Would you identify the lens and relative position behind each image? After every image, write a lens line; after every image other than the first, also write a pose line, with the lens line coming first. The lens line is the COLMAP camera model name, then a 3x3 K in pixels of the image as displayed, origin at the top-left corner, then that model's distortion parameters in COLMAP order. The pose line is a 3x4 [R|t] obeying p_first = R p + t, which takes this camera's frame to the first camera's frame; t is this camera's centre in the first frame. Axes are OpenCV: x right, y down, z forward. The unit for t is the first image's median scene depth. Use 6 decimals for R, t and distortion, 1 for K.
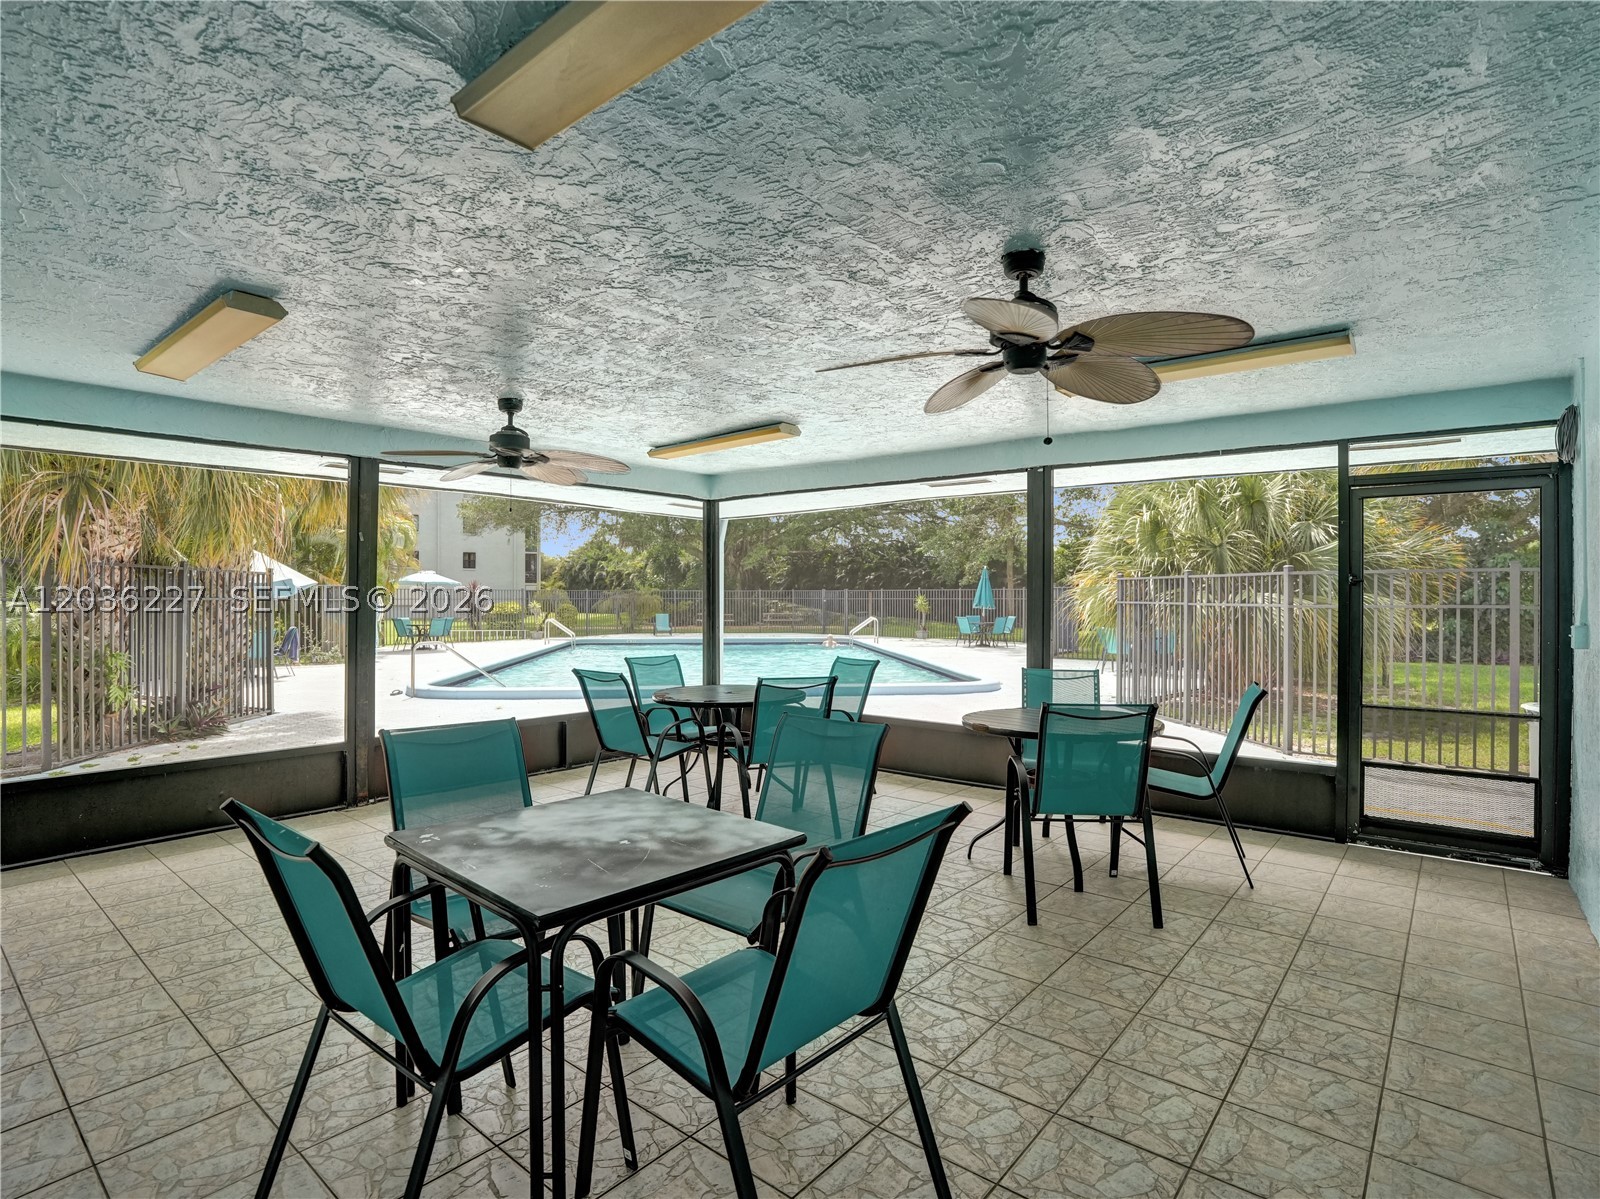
lens RADIAL K [[829.0, 0, 800.9], [0, 829.0, 602.5], [0, 0, 1]] dist [-0.070540, 0.027763]
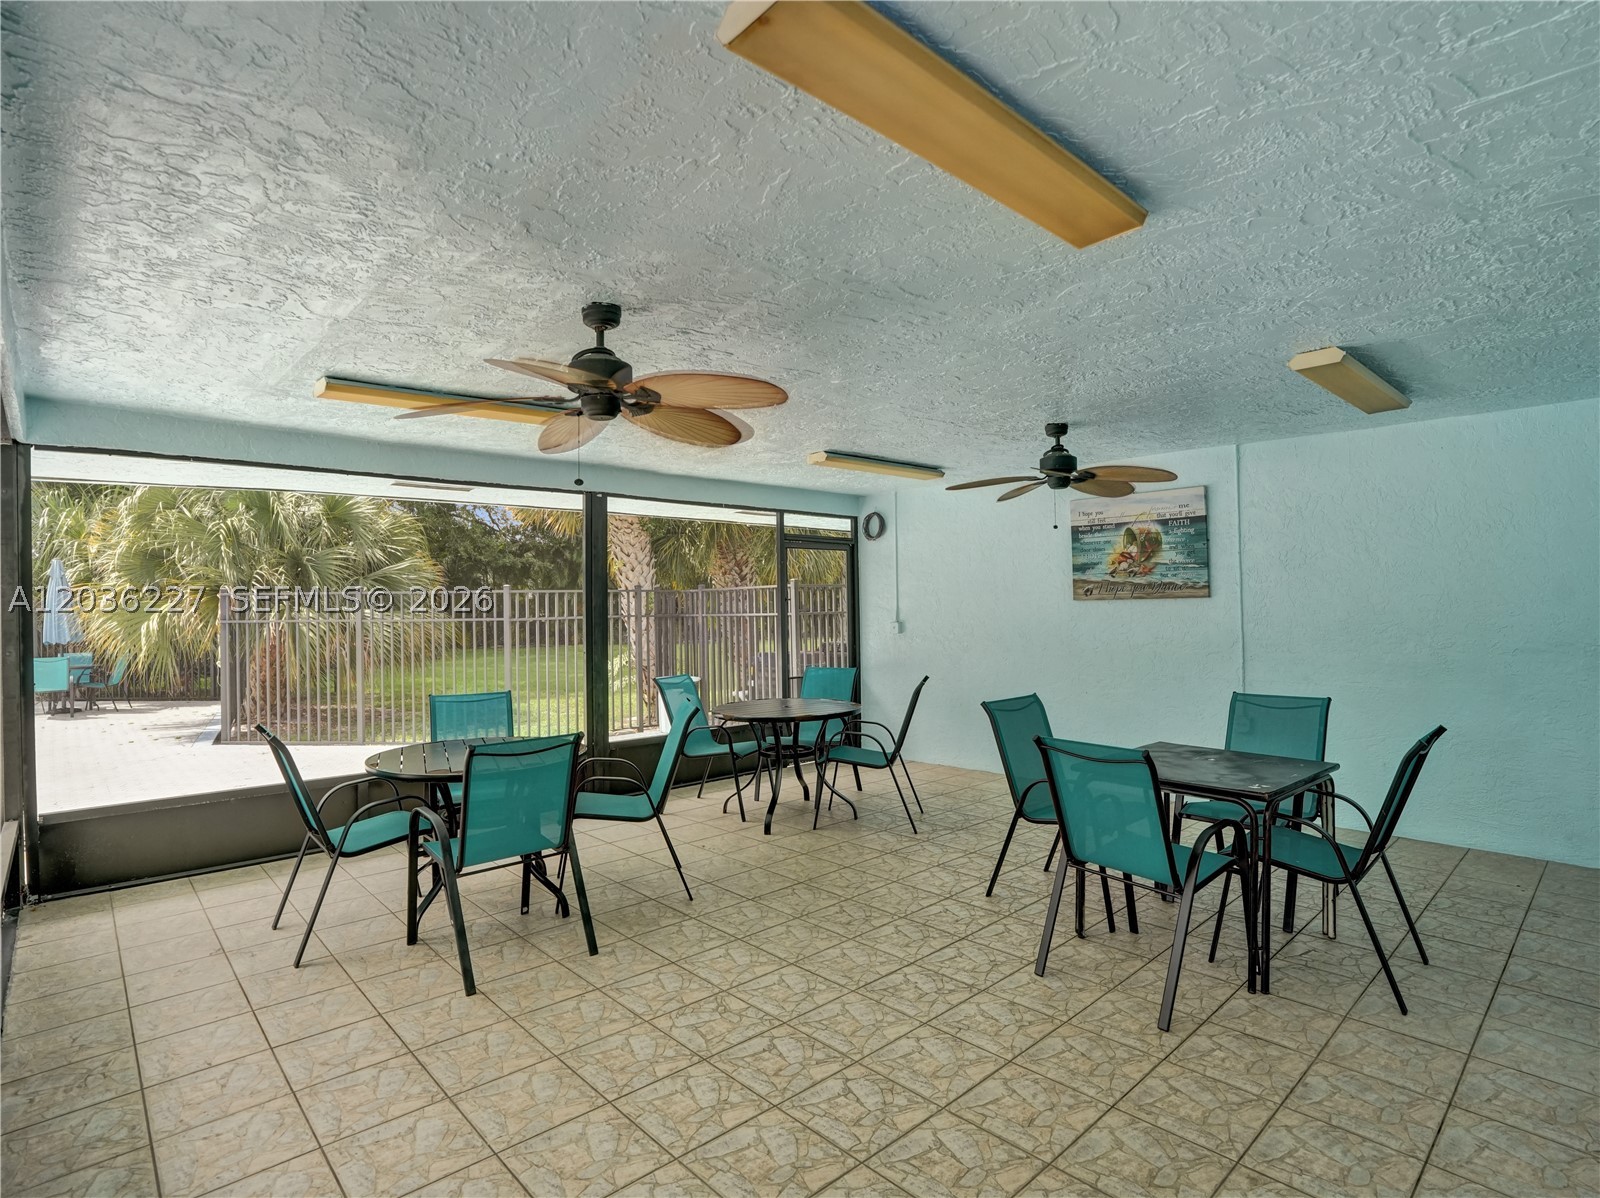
lens RADIAL K [[829.0, 0, 800.9], [0, 829.0, 602.0], [0, 0, 1]] dist [-0.070540, 0.027763]
pose [[0.146980, 0.000686, 0.989139, -0.918163], [0.028019, 0.999596, -0.004856, -0.013231], [-0.988743, 0.028428, 0.146901, 0.742836]]
